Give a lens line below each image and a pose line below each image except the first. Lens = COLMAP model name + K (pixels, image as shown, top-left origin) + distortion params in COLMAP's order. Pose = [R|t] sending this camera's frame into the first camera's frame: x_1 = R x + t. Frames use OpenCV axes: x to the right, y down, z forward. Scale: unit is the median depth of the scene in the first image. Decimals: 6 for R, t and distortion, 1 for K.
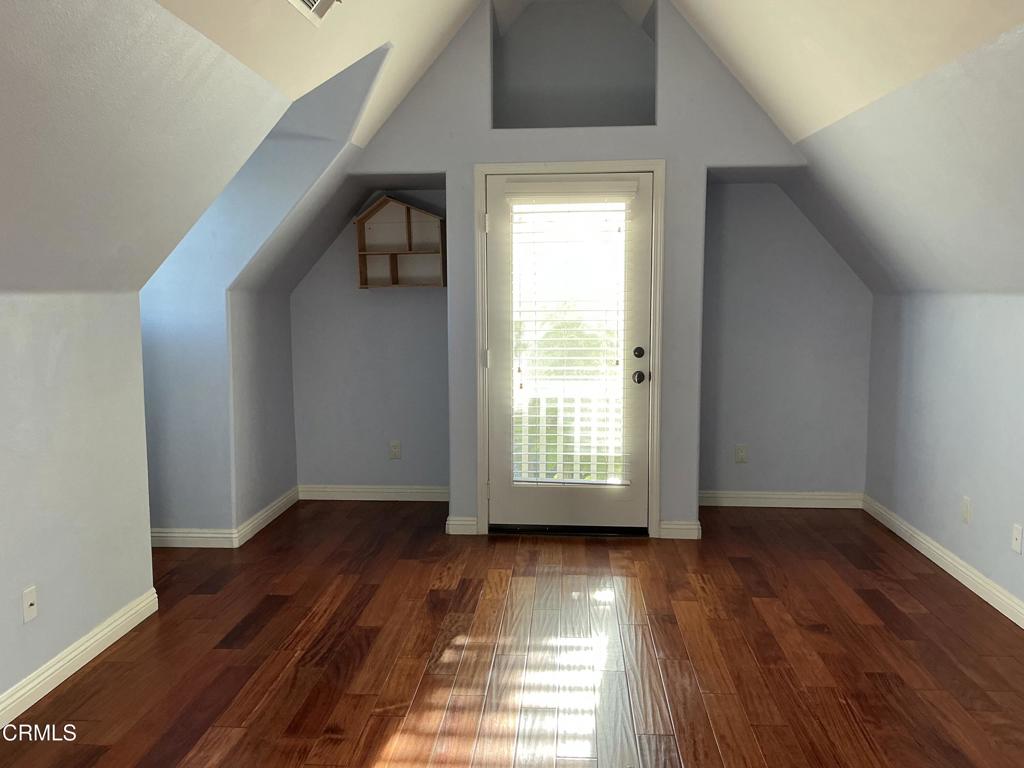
lens RADIAL K [[863.0, 0, 515.1], [0, 863.0, 377.4], [0, 0, 1]] dist [0.082277, -0.168992]
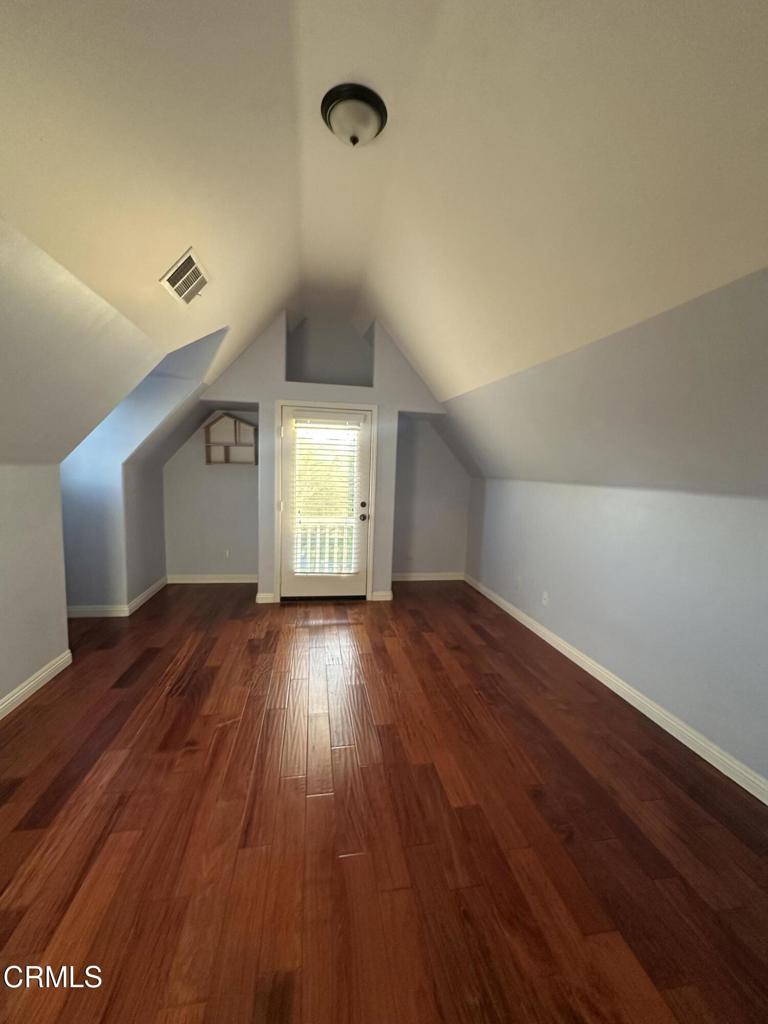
lens RADIAL K [[409.9, 0, 384.9], [0, 409.9, 512.1], [0, 0, 1]] dist [-0.001712, 0.000084]
pose [[0.970167, 0.012948, 0.242091, -0.034421], [-0.015543, 0.999840, 0.008815, -0.024627], [-0.241938, -0.012315, 0.970213, 0.127090]]
